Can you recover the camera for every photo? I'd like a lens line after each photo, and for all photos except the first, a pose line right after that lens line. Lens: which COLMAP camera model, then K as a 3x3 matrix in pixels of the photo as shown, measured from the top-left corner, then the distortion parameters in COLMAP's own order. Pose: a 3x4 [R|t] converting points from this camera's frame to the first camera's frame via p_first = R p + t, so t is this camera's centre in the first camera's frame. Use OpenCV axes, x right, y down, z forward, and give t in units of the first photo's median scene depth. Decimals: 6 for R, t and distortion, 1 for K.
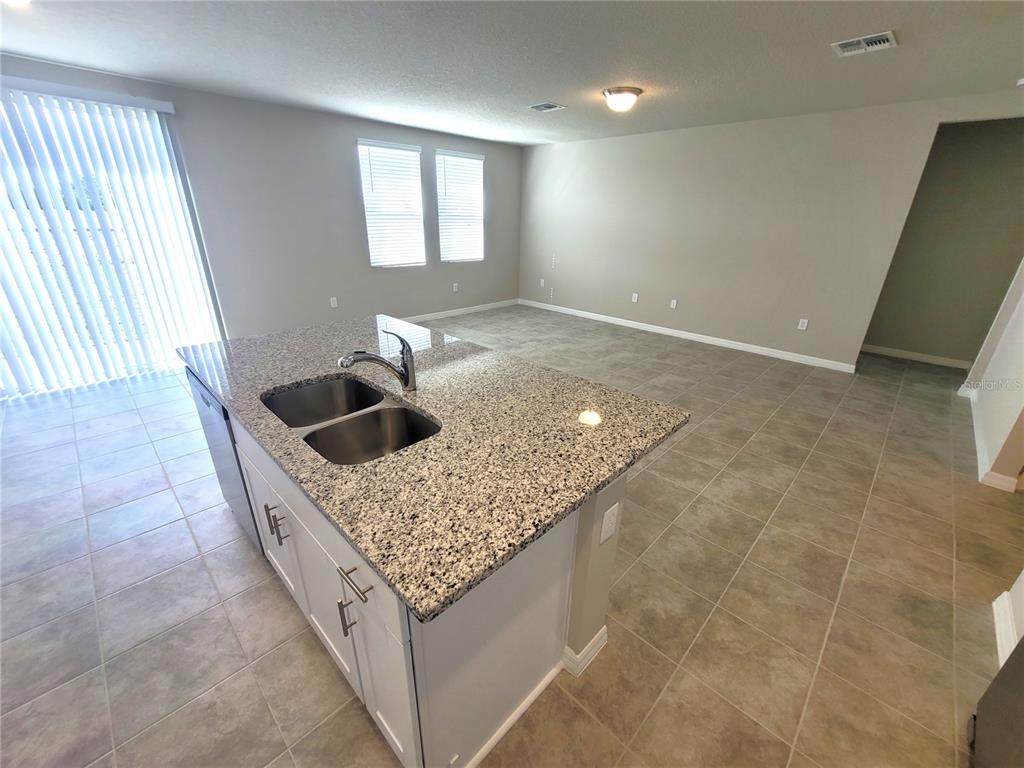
lens RADIAL K [[419.5, 0, 512.0], [0, 419.5, 384.0], [0, 0, 1]] dist [-0.001512, 0.000250]
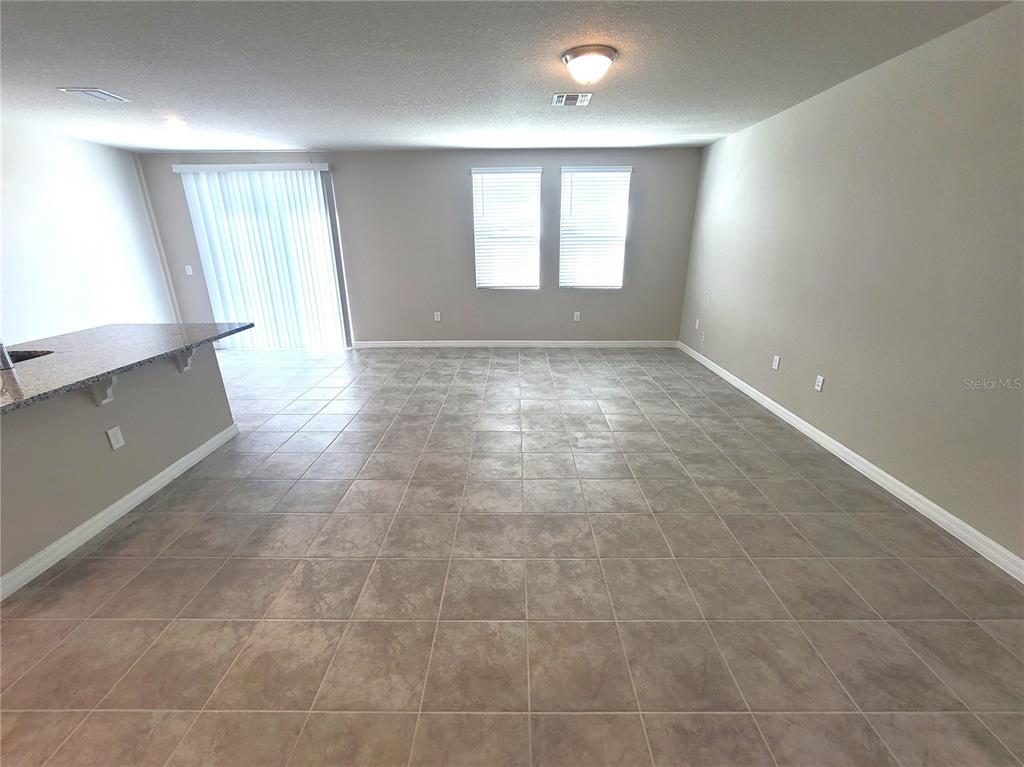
lens RADIAL K [[433.9, 0, 512.0], [0, 433.9, 383.5], [0, 0, 1]] dist [-0.000079, 0.000377]
pose [[0.691839, 0.207416, -0.691619, 0.515253], [-0.252860, 0.966795, 0.037001, -0.110423], [0.676328, 0.149284, 0.721314, 0.316831]]
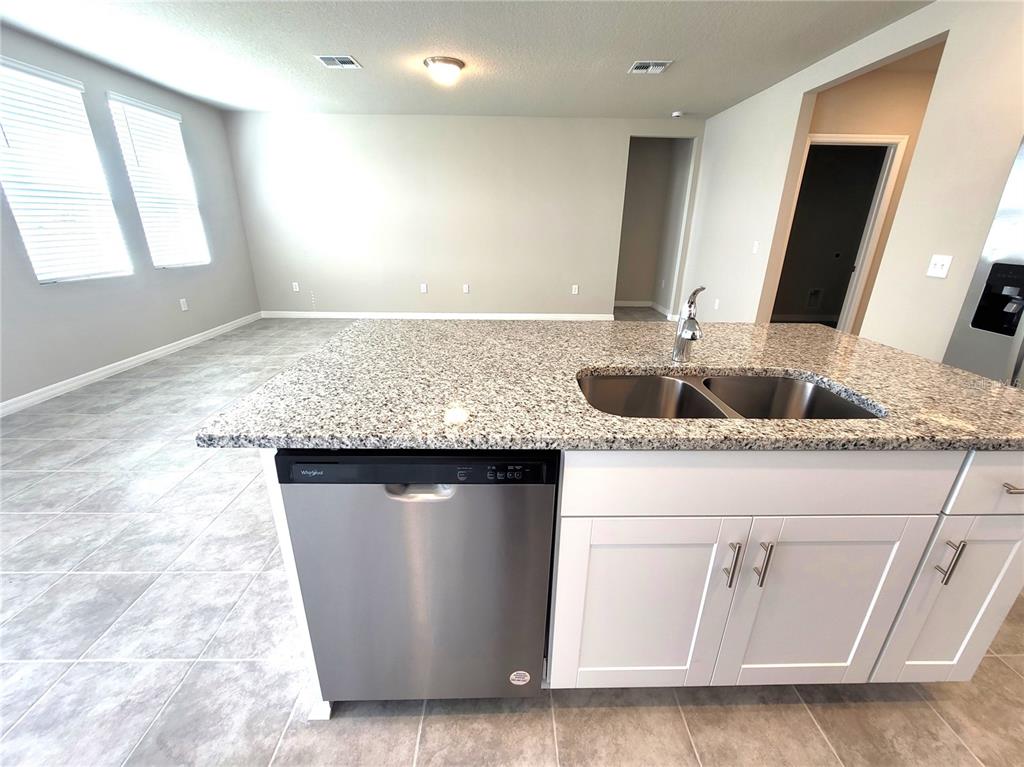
lens RADIAL K [[433.9, 0, 512.0], [0, 433.9, 383.5], [0, 0, 1]] dist [-0.000079, 0.000377]
pose [[0.703722, -0.256587, 0.662524, -0.306834], [0.267772, 0.959529, 0.087190, -0.031304], [-0.658083, 0.116048, 0.743949, 0.167221]]
